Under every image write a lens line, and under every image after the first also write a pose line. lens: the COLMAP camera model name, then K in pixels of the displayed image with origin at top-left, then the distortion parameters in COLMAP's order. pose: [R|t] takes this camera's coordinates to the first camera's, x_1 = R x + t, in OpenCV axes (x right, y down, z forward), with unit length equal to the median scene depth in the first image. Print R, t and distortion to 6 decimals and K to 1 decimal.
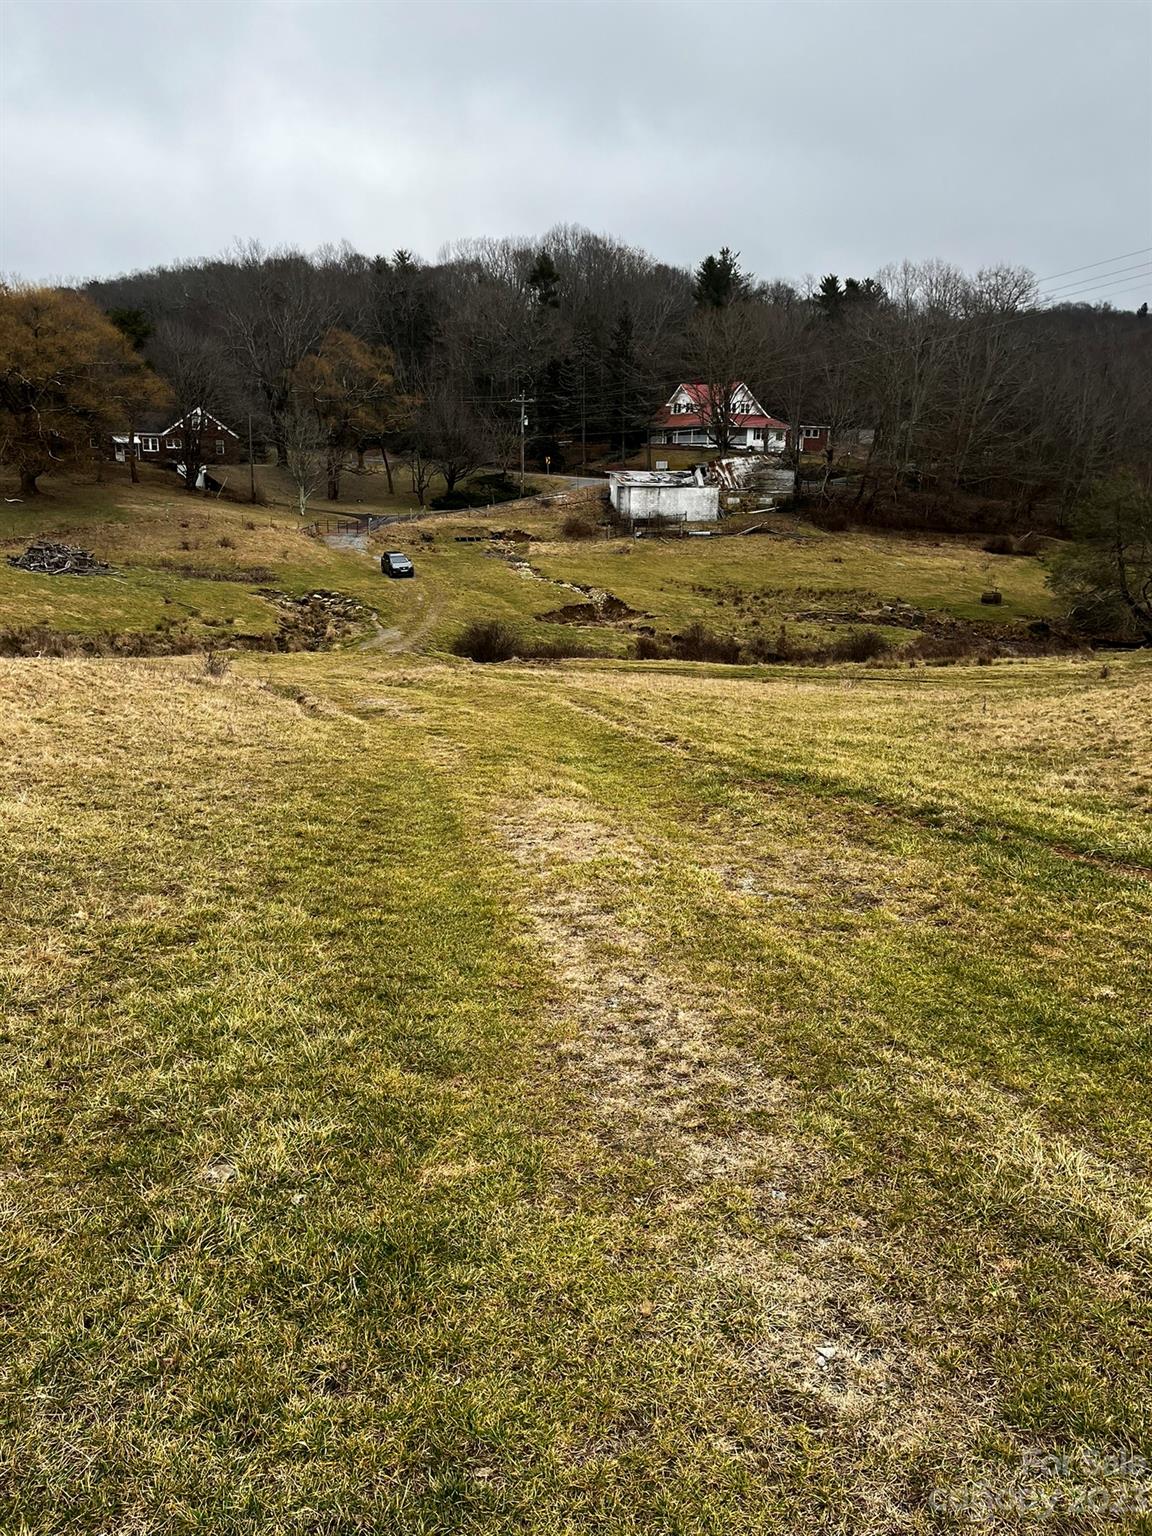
lens RADIAL K [[1153.7, 0, 574.7], [0, 1153.7, 769.7], [0, 0, 1]] dist [0.050816, -0.039711]
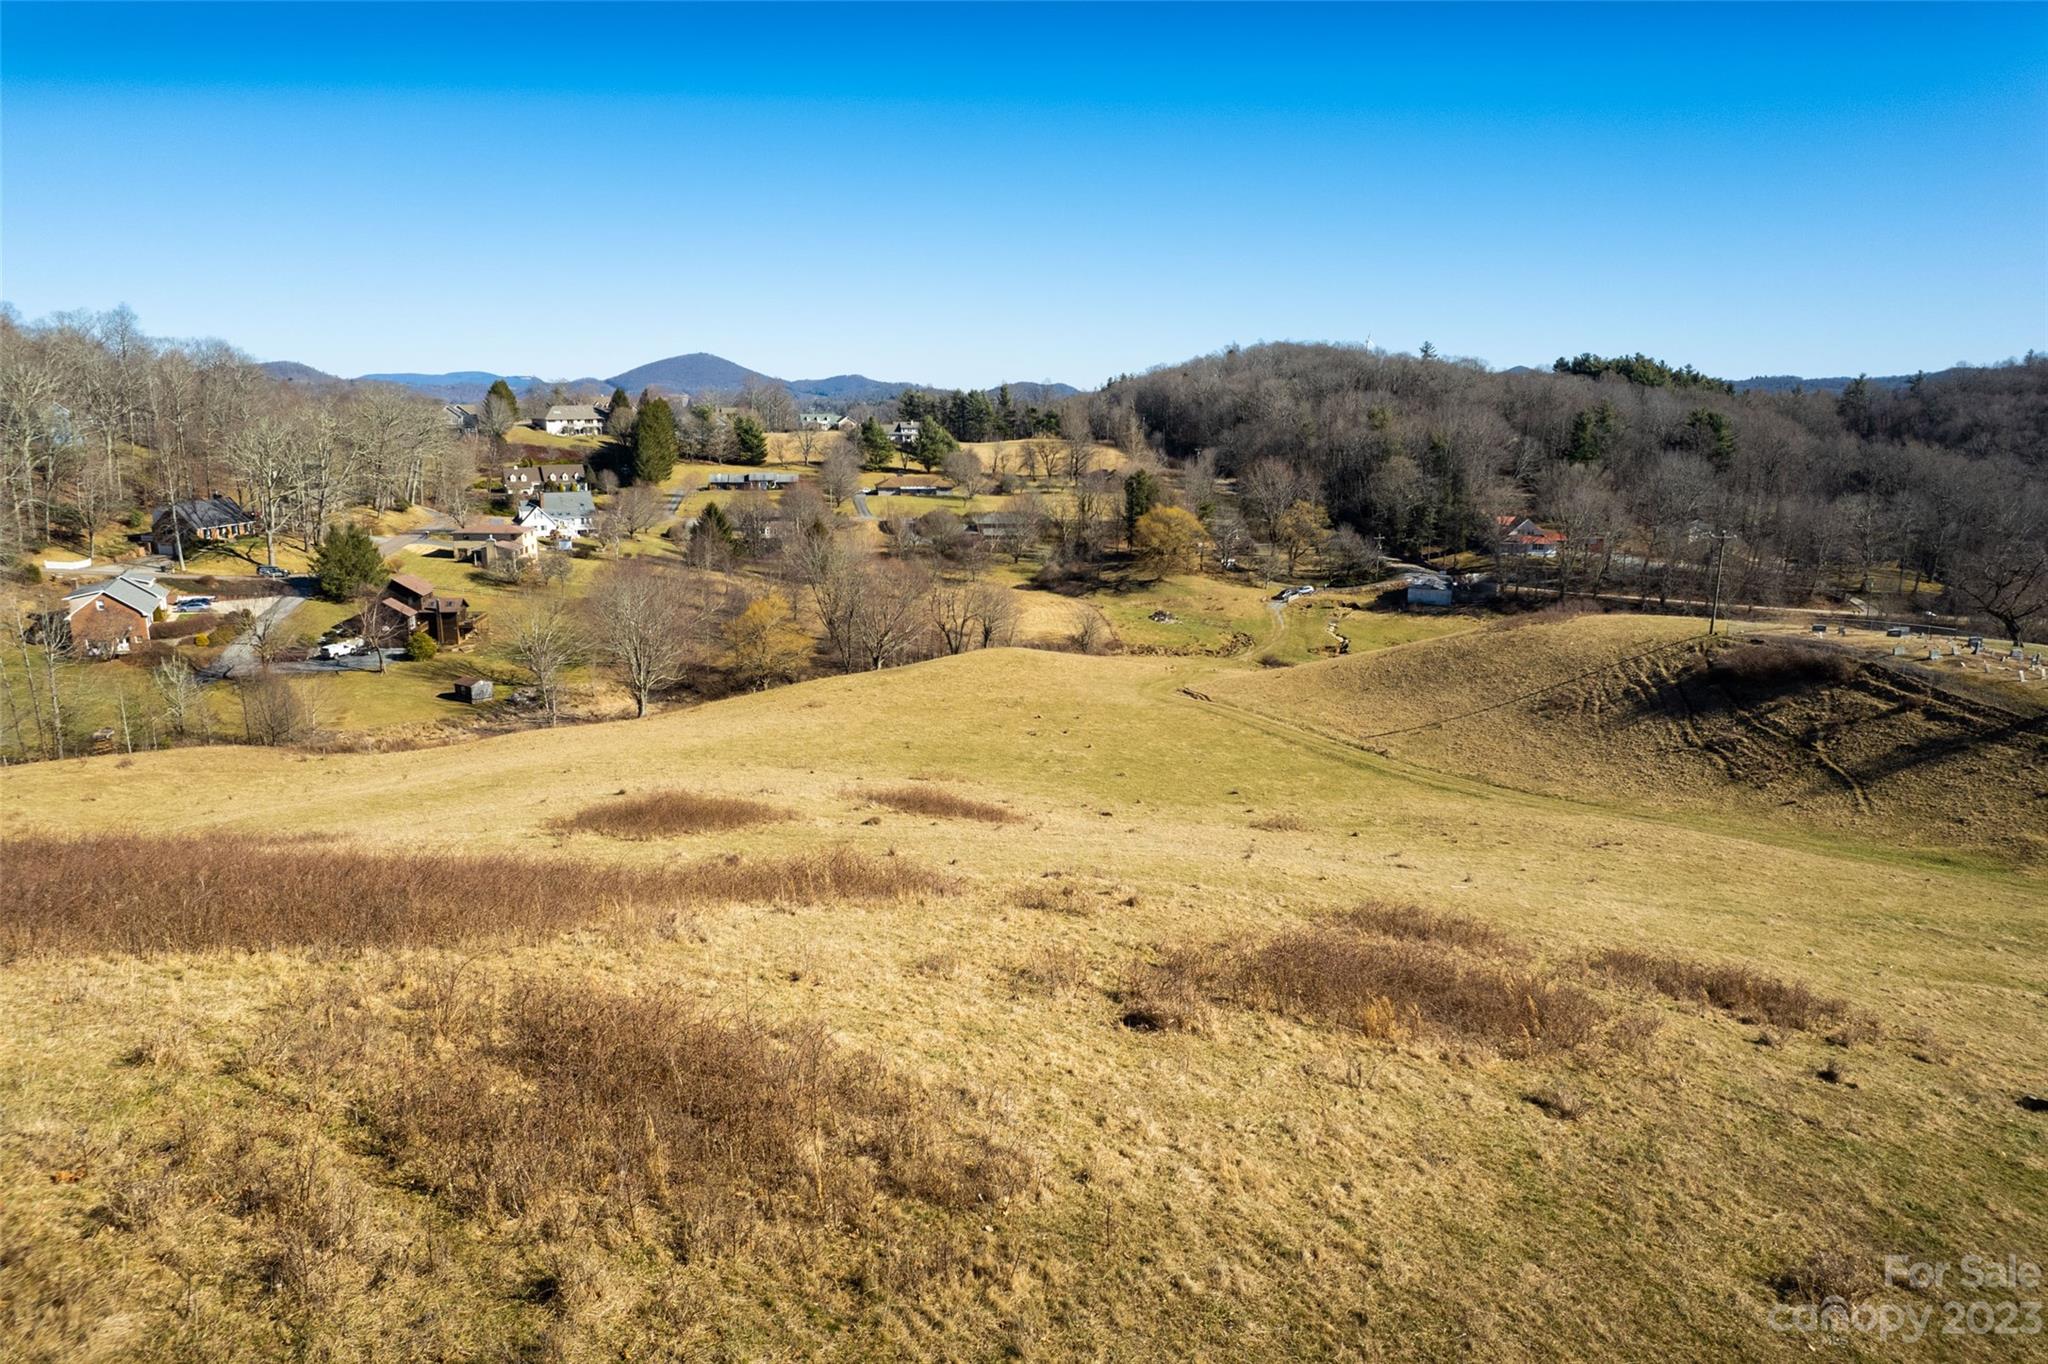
lens RADIAL K [[1308.6, 0, 1011.4], [0, 1308.6, 702.2], [0, 0, 1]] dist [-0.076355, 0.068236]
pose [[0.850190, 0.117041, -0.513301, 0.737840], [-0.127989, 0.991675, 0.014127, 0.033098], [0.510681, 0.053686, 0.858092, -1.567305]]
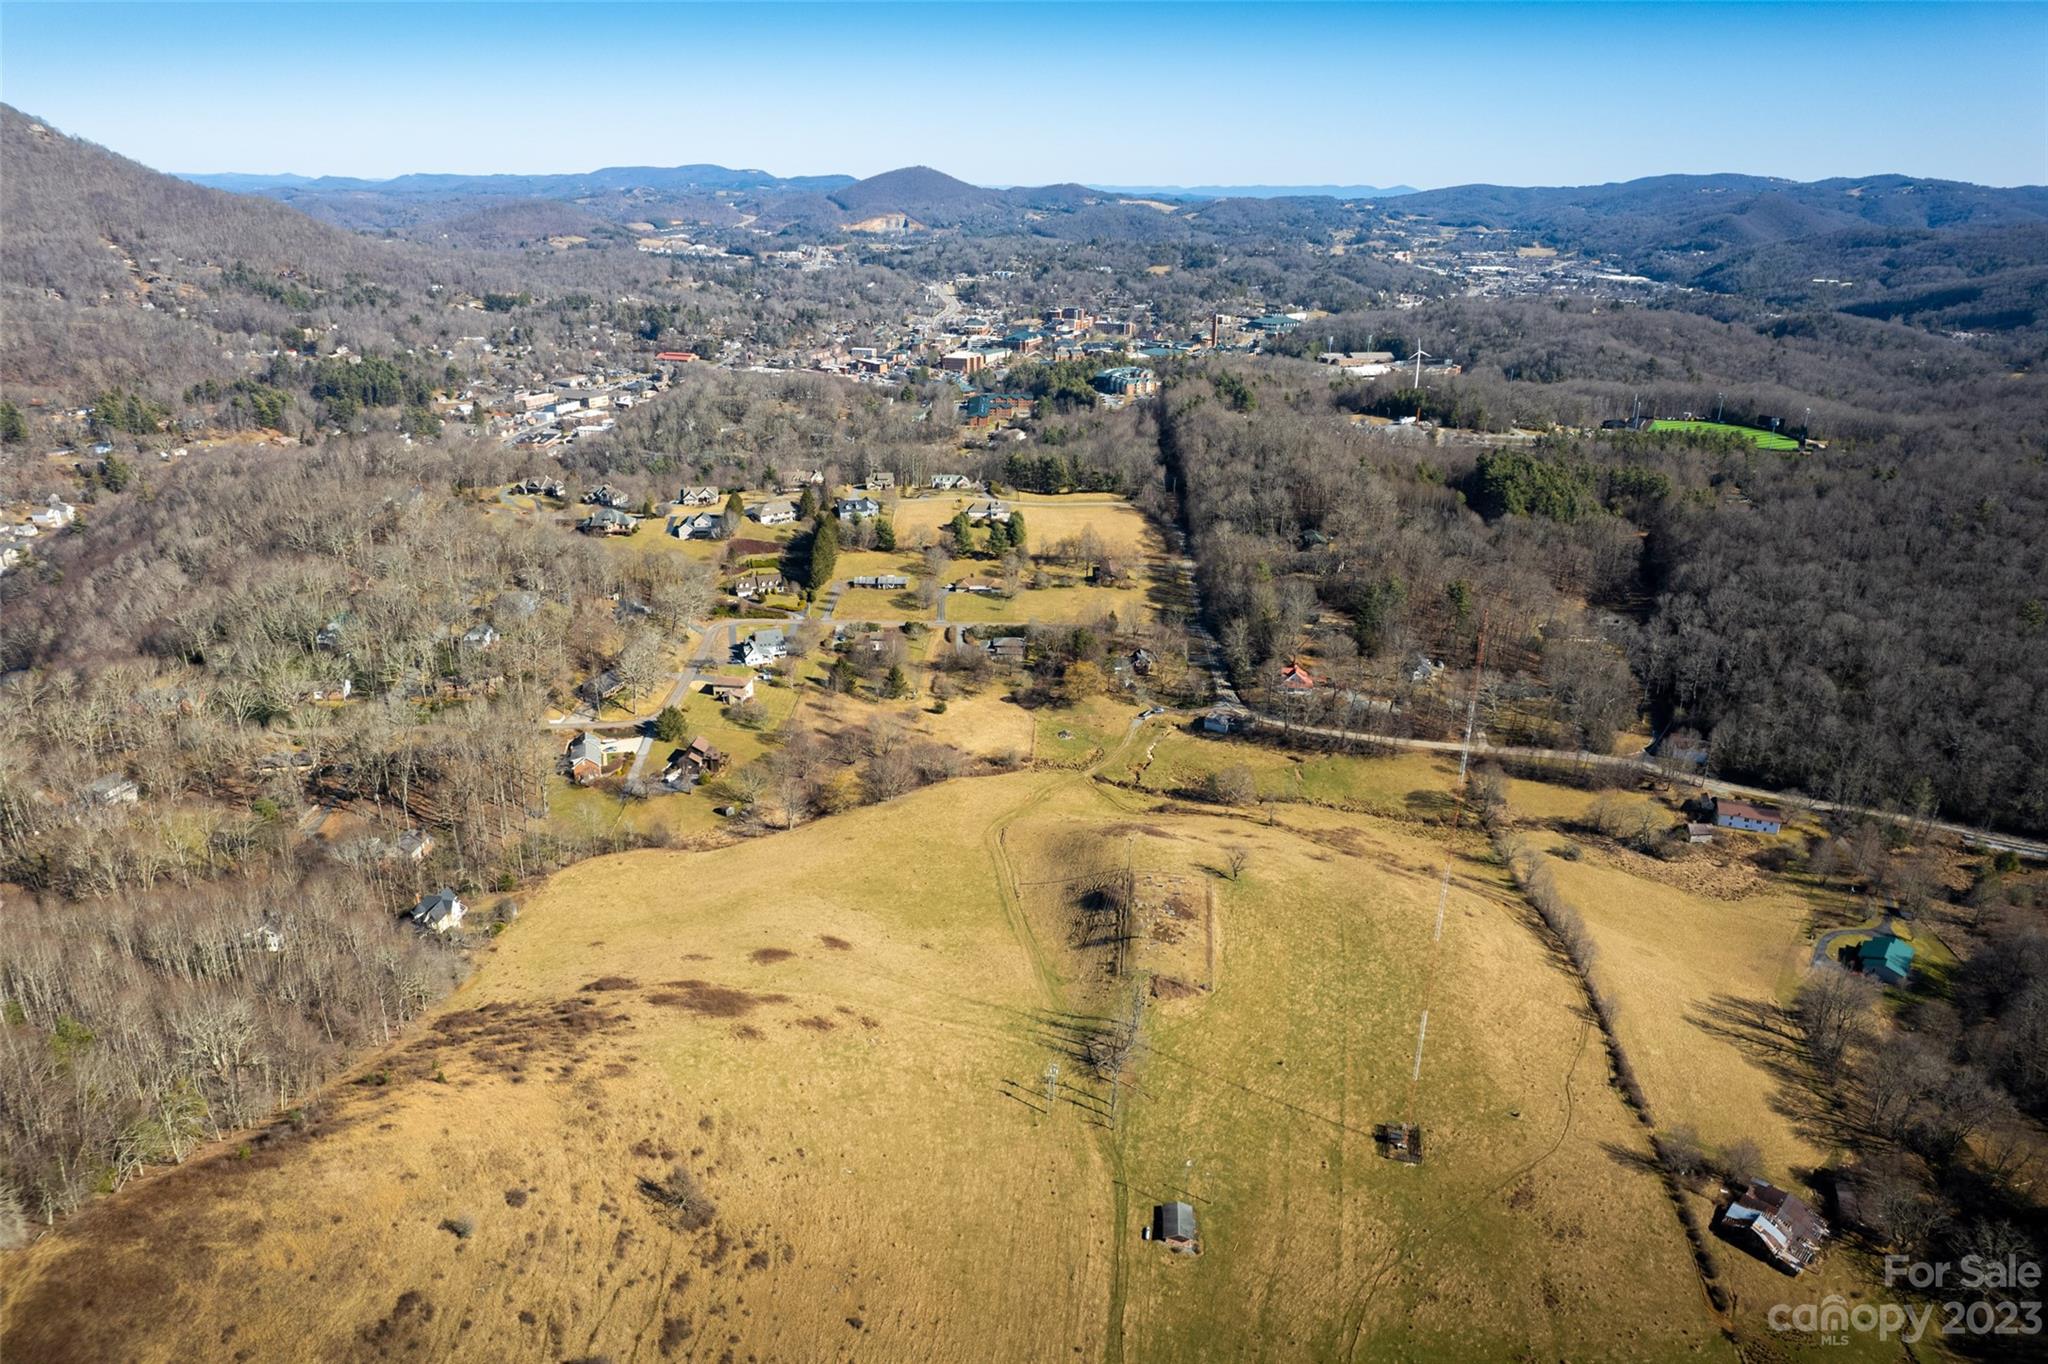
lens RADIAL K [[1308.6, 0, 1018.5], [0, 1308.6, 695.9], [0, 0, 1]] dist [-0.076355, 0.068236]
pose [[0.754530, 0.238744, -0.611298, 2.502934], [-0.158607, 0.970207, 0.183147, -1.150508], [0.636811, -0.041234, 0.769917, -3.128246]]
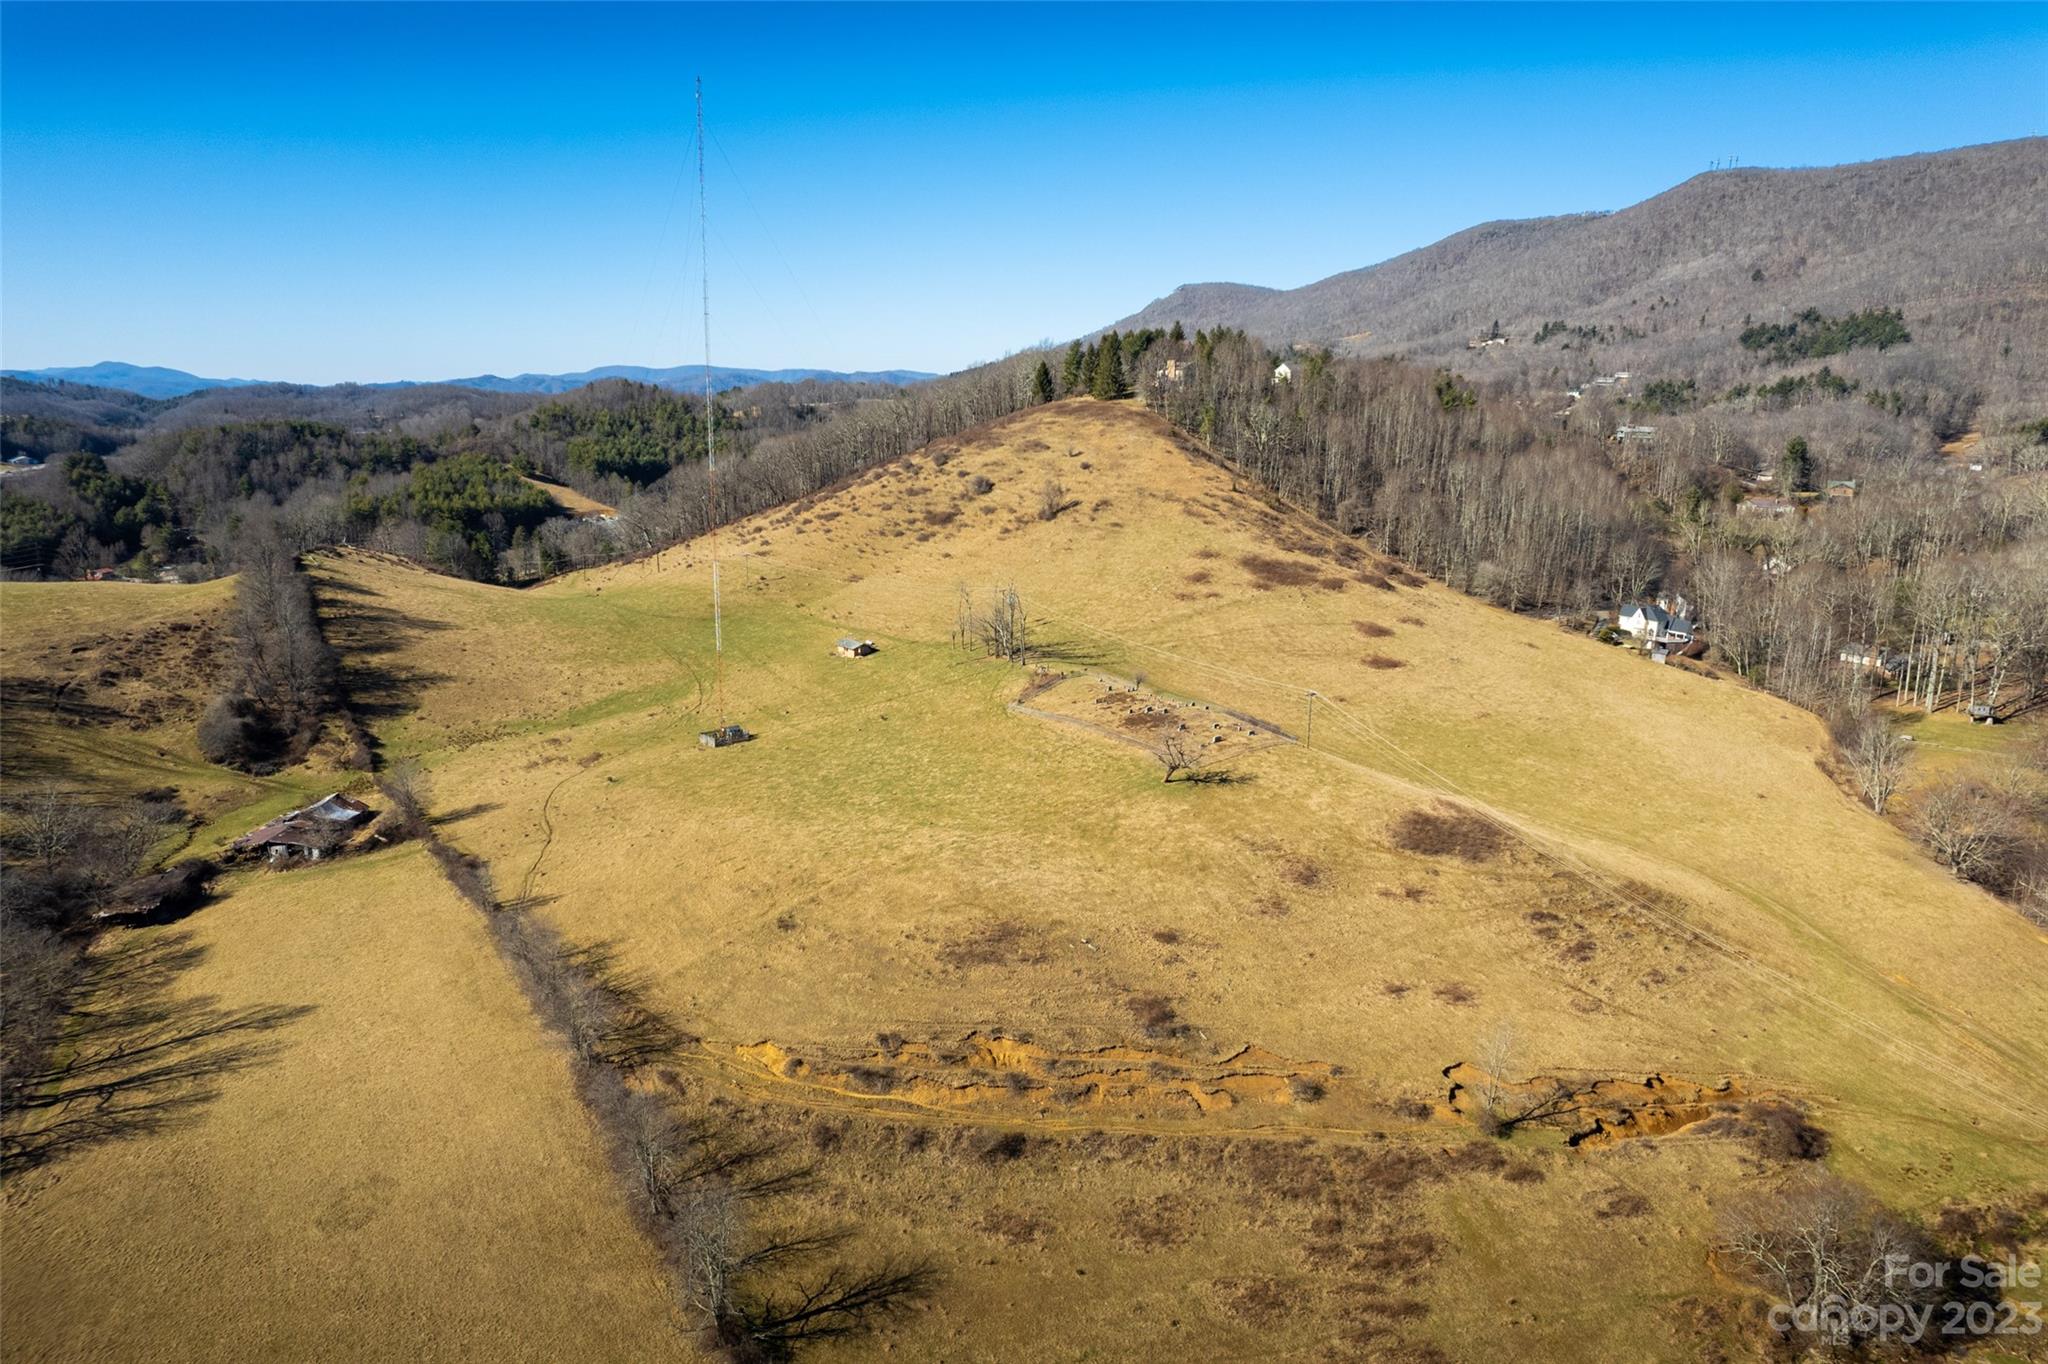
lens RADIAL K [[1308.6, 0, 1012.6], [0, 1308.6, 681.0], [0, 0, 1]] dist [-0.076355, 0.068236]
pose [[-0.999401, -0.022555, -0.026230, 1.207023], [-0.032130, 0.886198, 0.462191, -1.131642], [0.012820, 0.462757, -0.886392, 1.550334]]
